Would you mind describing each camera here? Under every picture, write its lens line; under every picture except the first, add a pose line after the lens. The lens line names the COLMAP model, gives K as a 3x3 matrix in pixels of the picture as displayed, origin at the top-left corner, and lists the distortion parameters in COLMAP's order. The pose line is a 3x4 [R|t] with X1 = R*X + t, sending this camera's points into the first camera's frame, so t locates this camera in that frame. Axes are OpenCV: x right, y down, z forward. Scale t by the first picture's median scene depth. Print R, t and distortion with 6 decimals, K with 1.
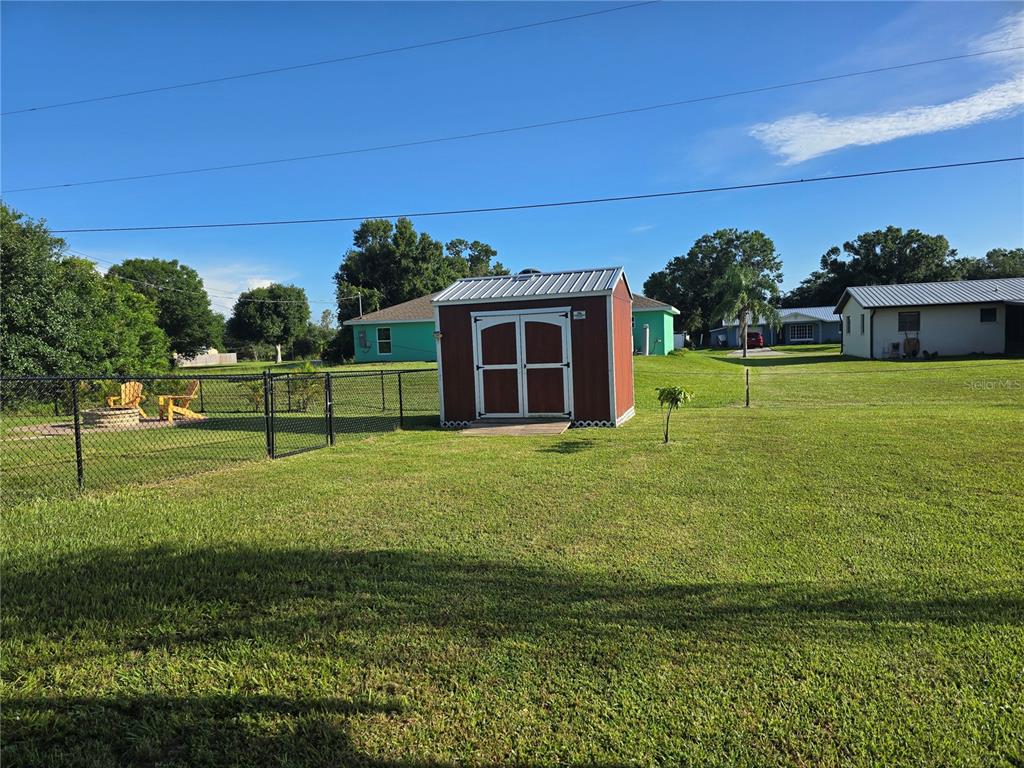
lens RADIAL K [[712.8, 0, 508.7], [0, 712.8, 399.8], [0, 0, 1]] dist [0.057782, -0.030476]
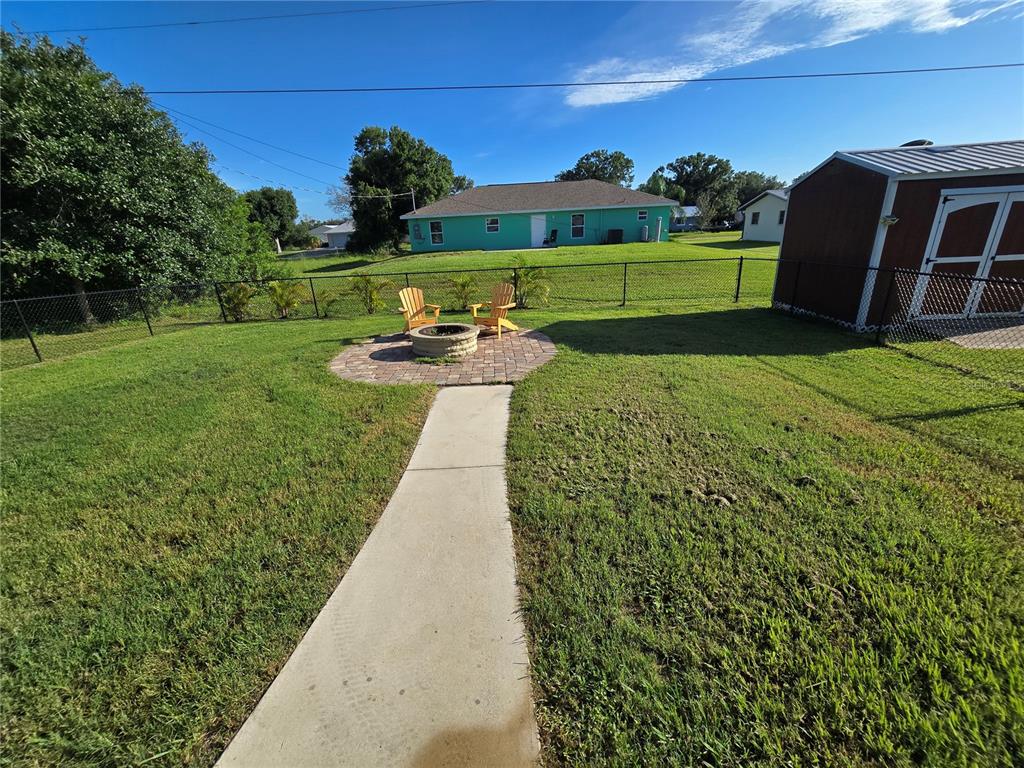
lens RADIAL K [[421.0, 0, 510.3], [0, 421.0, 394.3], [0, 0, 1]] dist [-0.007637, 0.002429]
pose [[0.966946, -0.101424, 0.233940, -0.185718], [0.031729, 0.958215, 0.284285, -0.014228], [-0.252998, -0.267466, 0.929760, 0.174040]]
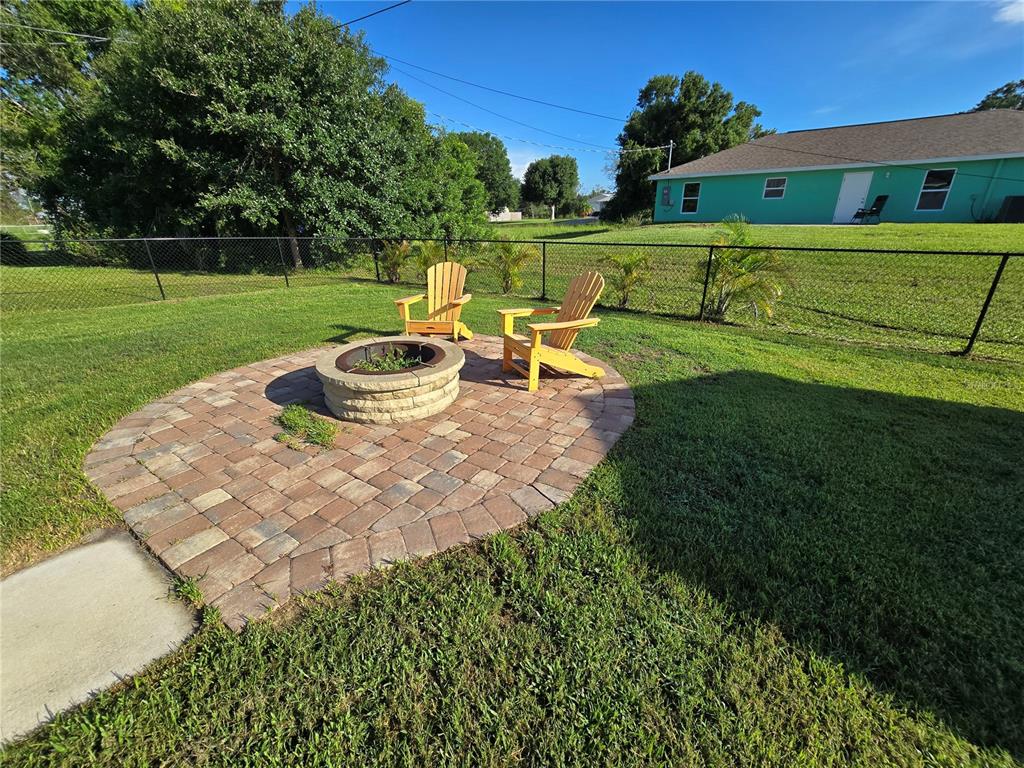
lens RADIAL K [[421.0, 0, 510.2], [0, 421.0, 389.9], [0, 0, 1]] dist [-0.007637, 0.002429]
pose [[0.932556, 0.154451, -0.326318, -0.132326], [-0.040120, 0.942604, 0.331492, -0.013466], [0.358788, -0.296043, 0.885228, 0.259840]]
